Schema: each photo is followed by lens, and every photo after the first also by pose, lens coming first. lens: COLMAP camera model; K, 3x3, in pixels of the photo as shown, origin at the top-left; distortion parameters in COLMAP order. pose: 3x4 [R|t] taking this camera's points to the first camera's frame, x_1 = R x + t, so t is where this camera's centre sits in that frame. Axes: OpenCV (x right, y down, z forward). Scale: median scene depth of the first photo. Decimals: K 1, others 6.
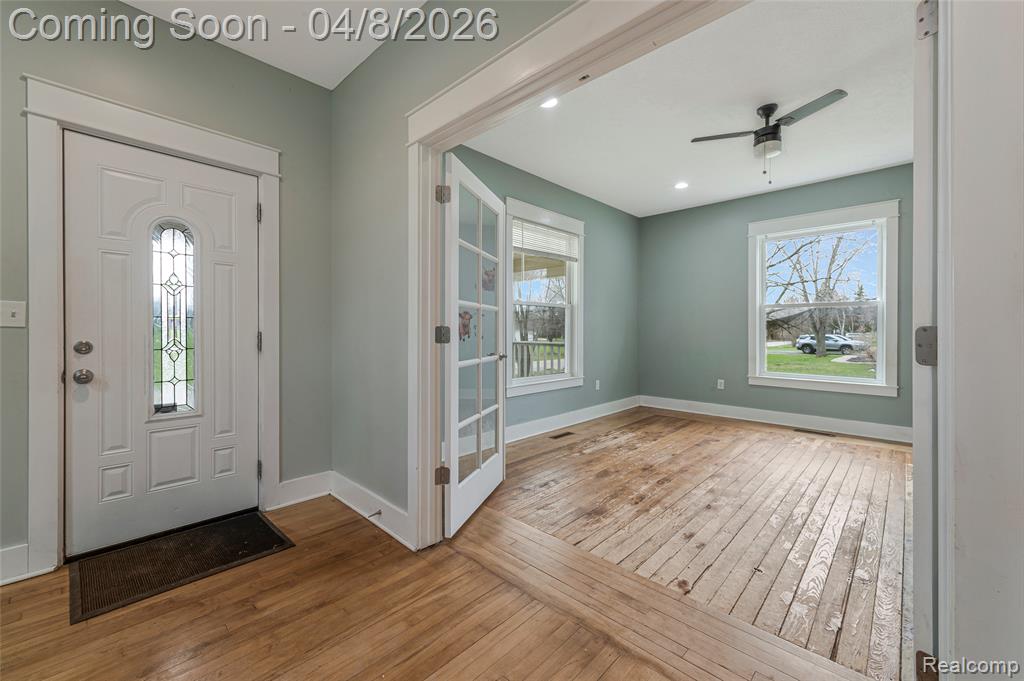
lens RADIAL K [[411.8, 0, 522.7], [0, 411.8, 327.4], [0, 0, 1]] dist [0.006048, -0.000107]
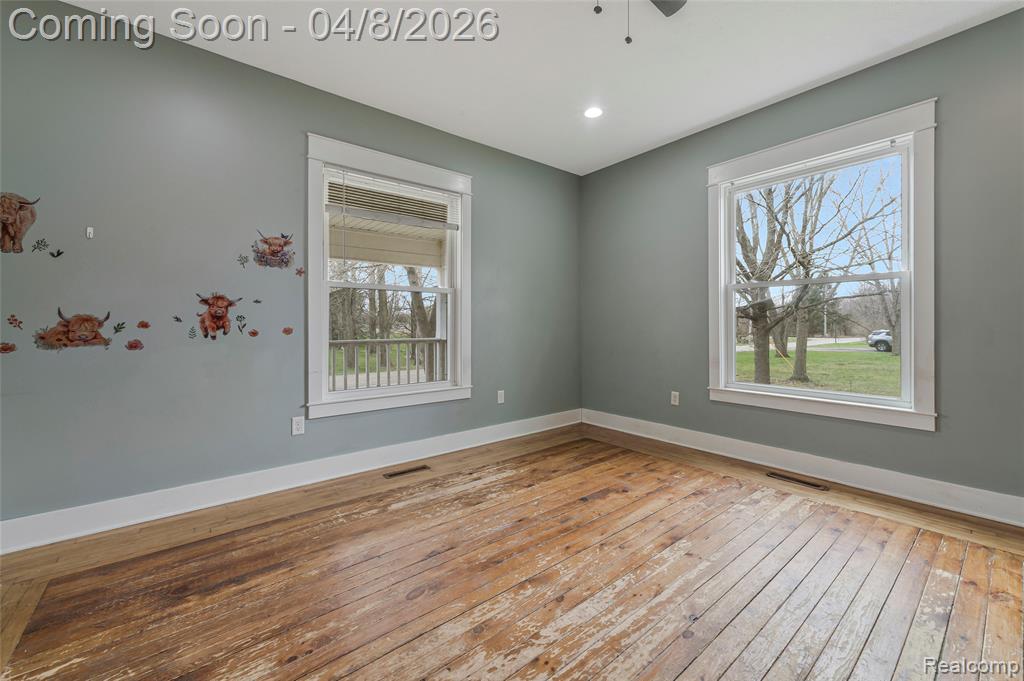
lens RADIAL K [[411.8, 0, 516.1], [0, 411.8, 323.2], [0, 0, 1]] dist [0.006048, -0.000107]
pose [[0.991655, -0.006316, -0.128766, 0.380129], [0.006084, 0.999979, -0.002196, 0.010353], [0.128777, 0.001394, 0.991673, 0.327571]]
